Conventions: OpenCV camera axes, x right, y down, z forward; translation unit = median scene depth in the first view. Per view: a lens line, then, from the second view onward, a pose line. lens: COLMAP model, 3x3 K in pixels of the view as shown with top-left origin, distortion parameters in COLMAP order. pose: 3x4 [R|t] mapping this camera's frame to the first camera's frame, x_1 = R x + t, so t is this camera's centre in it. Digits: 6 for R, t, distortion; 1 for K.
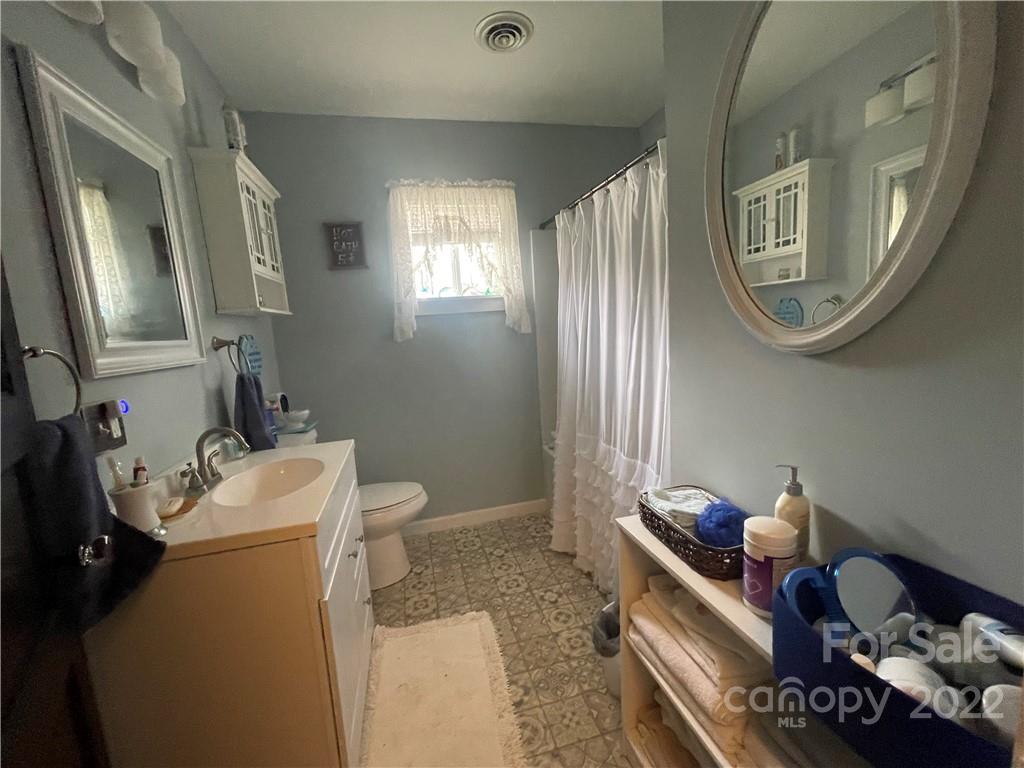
lens RADIAL K [[412.2, 0, 504.0], [0, 412.2, 380.3], [0, 0, 1]] dist [0.001320, 0.000178]
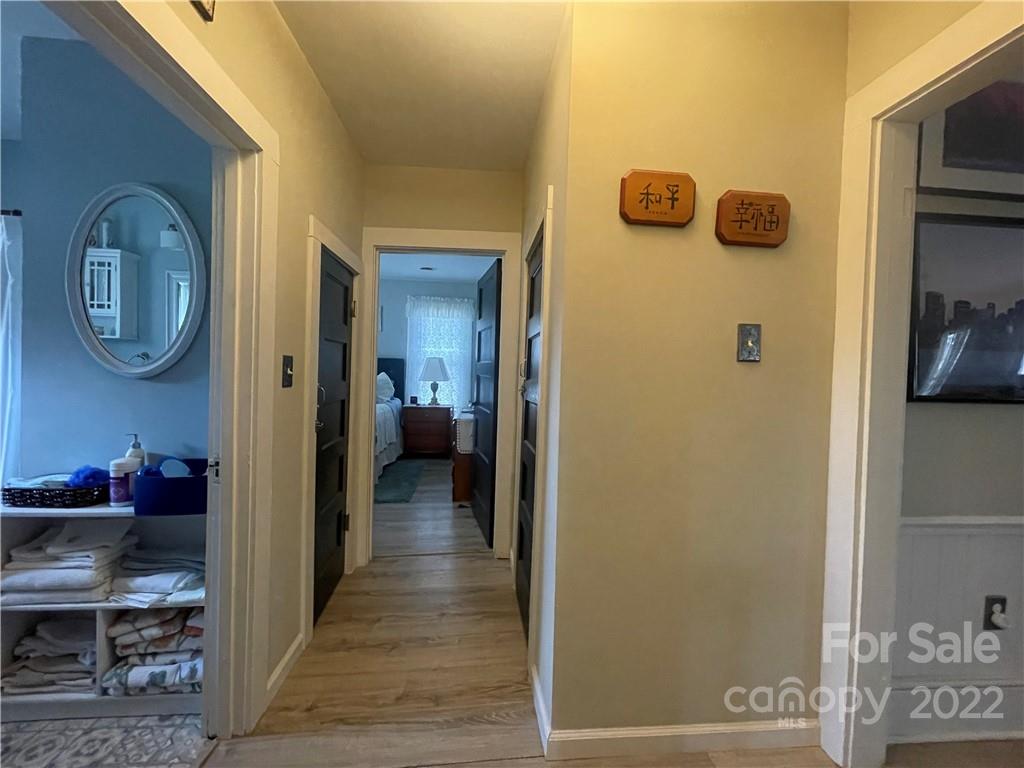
lens RADIAL K [[412.2, 0, 504.0], [0, 412.2, 380.3], [0, 0, 1]] dist [0.001320, 0.000178]
pose [[0.164690, 0.055310, 0.984793, -0.384879], [0.098239, 0.992542, -0.072174, 0.112694], [-0.981441, 0.108631, 0.158028, -0.423908]]
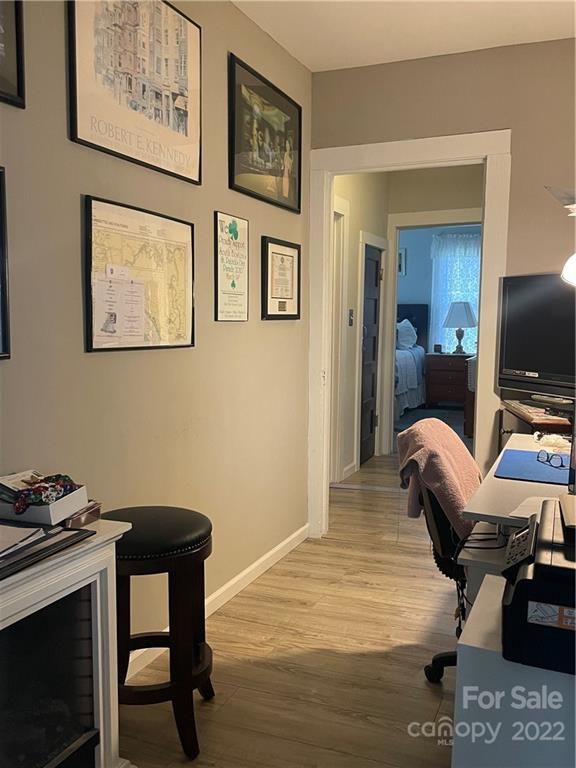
lens RADIAL K [[699.8, 0, 288.0], [0, 699.8, 384.0], [0, 0, 1]] dist [0.018966, 0.004263]
pose [[0.588967, -0.003841, 0.808148, -3.141973], [0.059221, 0.997505, -0.038418, 0.504355], [-0.805984, 0.070486, 0.587725, -1.852644]]
